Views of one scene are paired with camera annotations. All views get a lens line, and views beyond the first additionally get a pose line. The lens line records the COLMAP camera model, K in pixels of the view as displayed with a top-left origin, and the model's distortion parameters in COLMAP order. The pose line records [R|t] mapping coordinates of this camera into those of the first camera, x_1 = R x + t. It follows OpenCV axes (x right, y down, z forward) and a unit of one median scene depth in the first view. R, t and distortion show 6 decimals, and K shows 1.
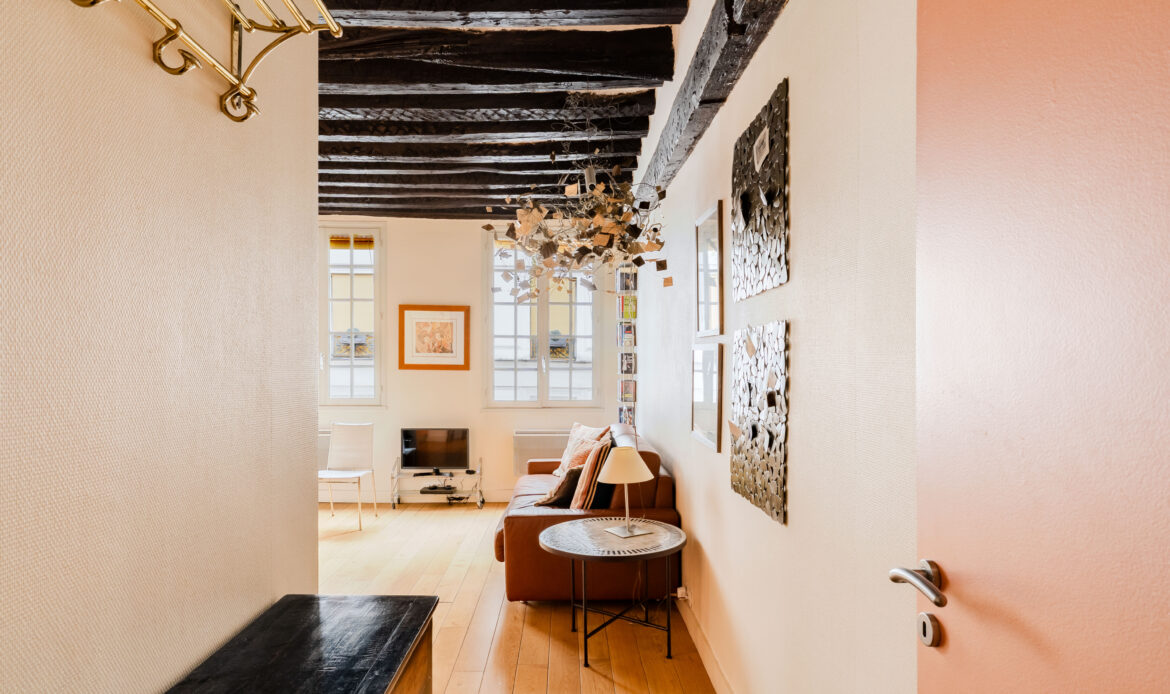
lens RADIAL K [[660.0, 0, 580.2], [0, 660.0, 368.0], [0, 0, 1]] dist [-0.000268, 0.000008]
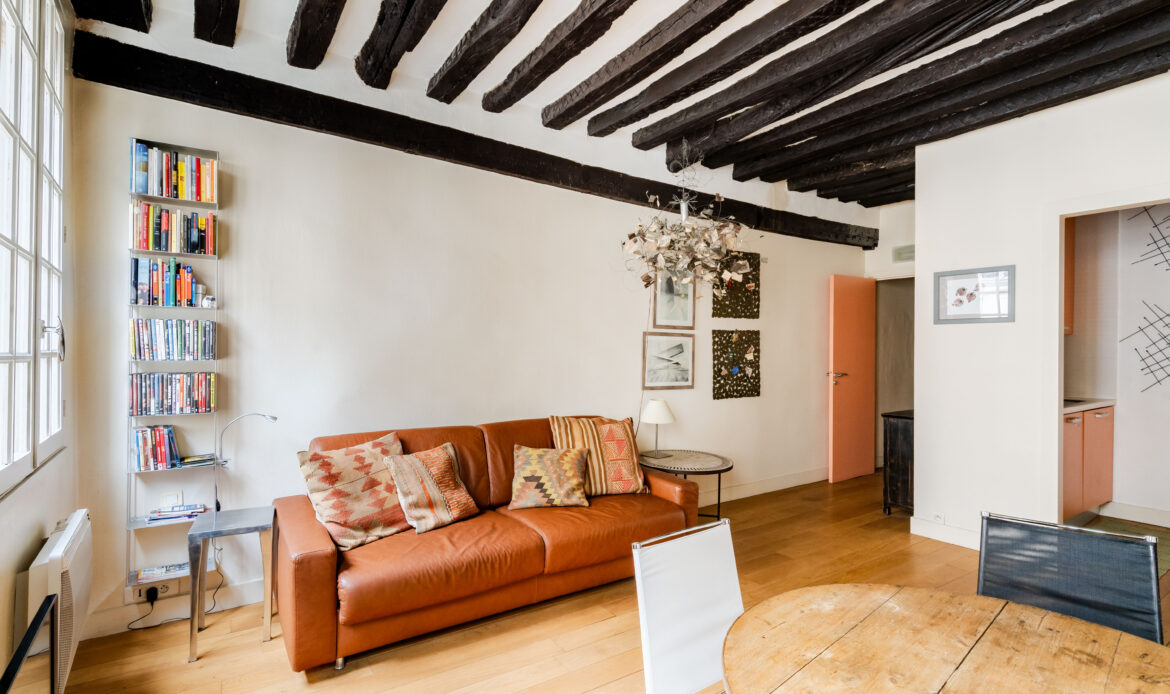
lens RADIAL K [[553.7, 0, 581.4], [0, 553.7, 363.1], [0, 0, 1]] dist [0.002180, -0.000572]
pose [[-0.529204, -0.026201, 0.848090, -0.451528], [0.003123, 0.999456, 0.032826, -0.002641], [-0.848489, 0.020020, -0.528834, 0.949744]]
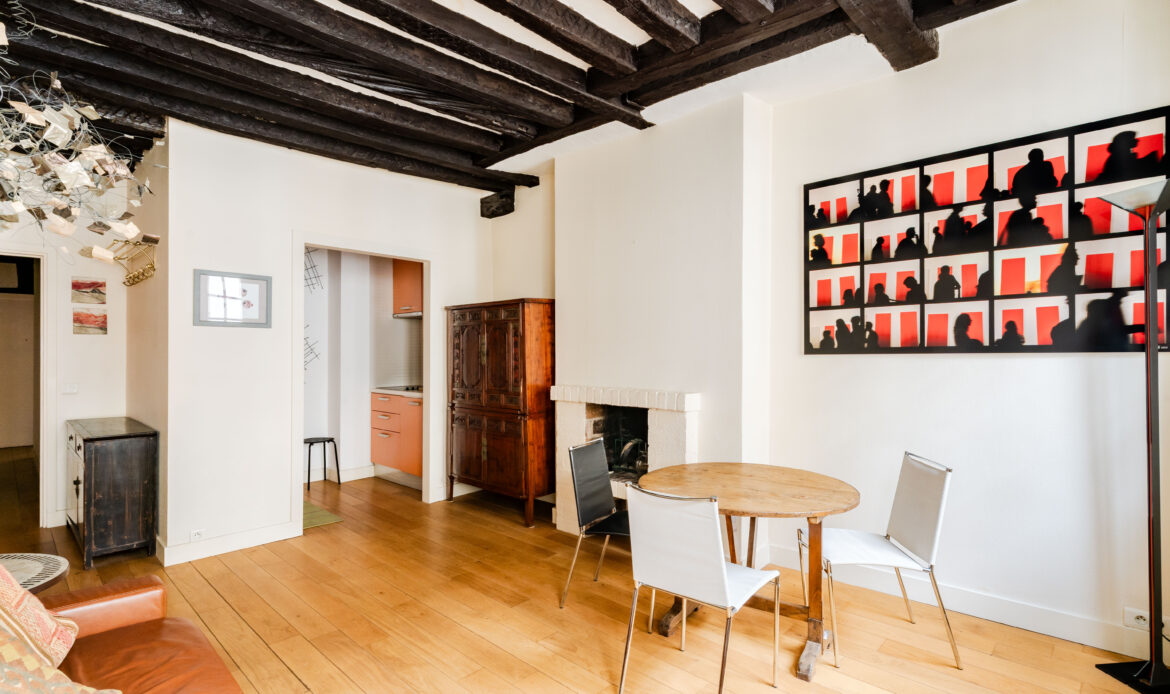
lens RADIAL K [[558.6, 0, 583.4], [0, 558.6, 377.7], [0, 0, 1]] dist [0.000962, -0.000352]
pose [[-0.709352, 0.025638, -0.704388, -0.009709], [-0.006000, 0.999082, 0.042406, 0.002319], [0.704829, 0.034307, -0.708547, 0.974288]]
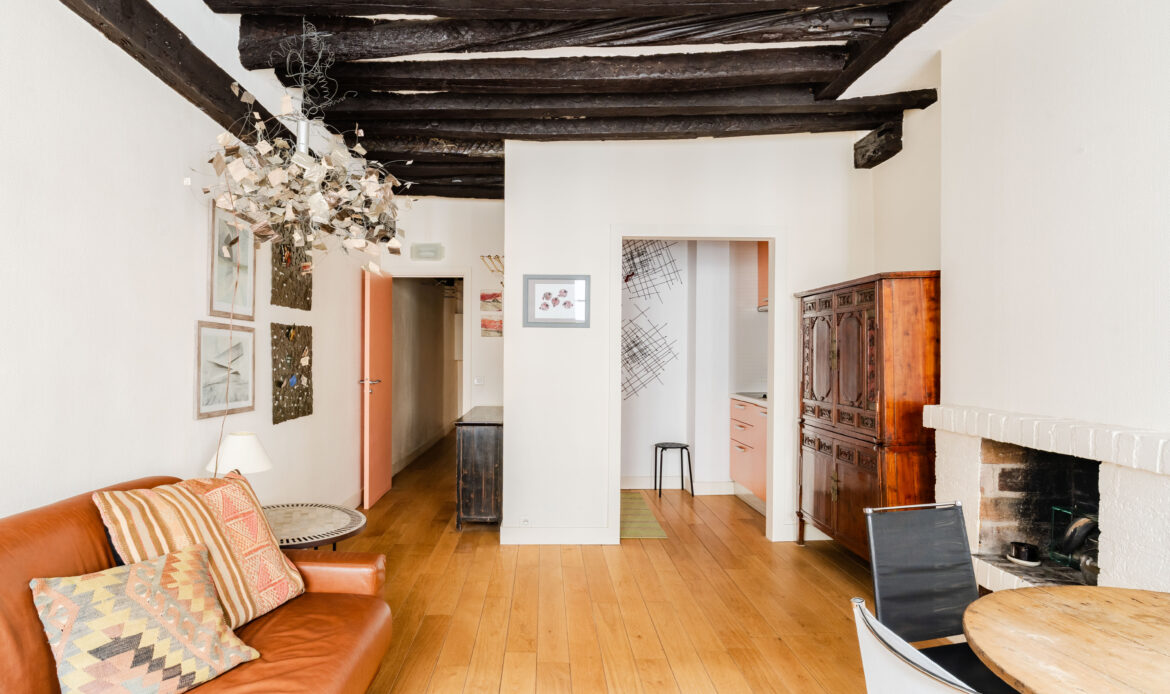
lens RADIAL K [[601.4, 0, 533.9], [0, 601.4, 368.9], [0, 0, 1]] dist [-0.000204, 0.000287]
pose [[-0.998996, -0.009634, 0.043742, -0.175080], [-0.008234, 0.999452, 0.032074, 0.000408], [-0.044027, 0.031681, -0.998528, 0.949452]]
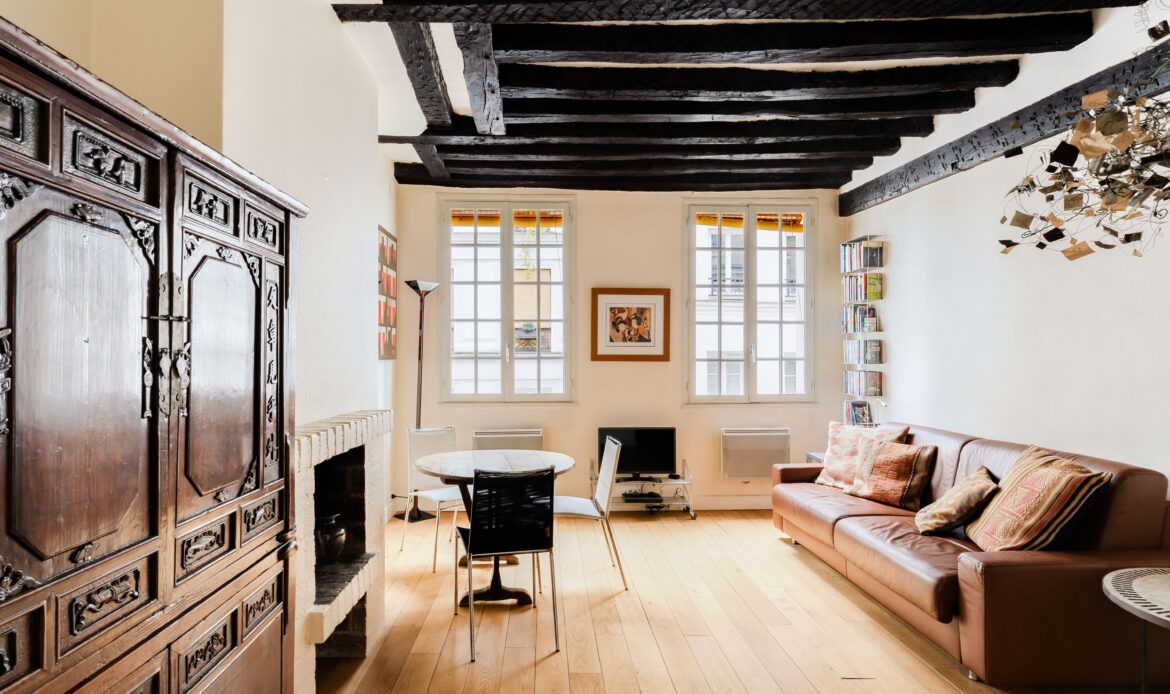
lens RADIAL K [[594.8, 0, 536.0], [0, 594.8, 353.0], [0, 0, 1]] dist [-0.002702, 0.001650]
pose [[0.999261, -0.007426, -0.037708, -0.326334], [0.006889, 0.999873, -0.014351, 0.002818], [0.037810, 0.014081, 0.999186, 0.200646]]
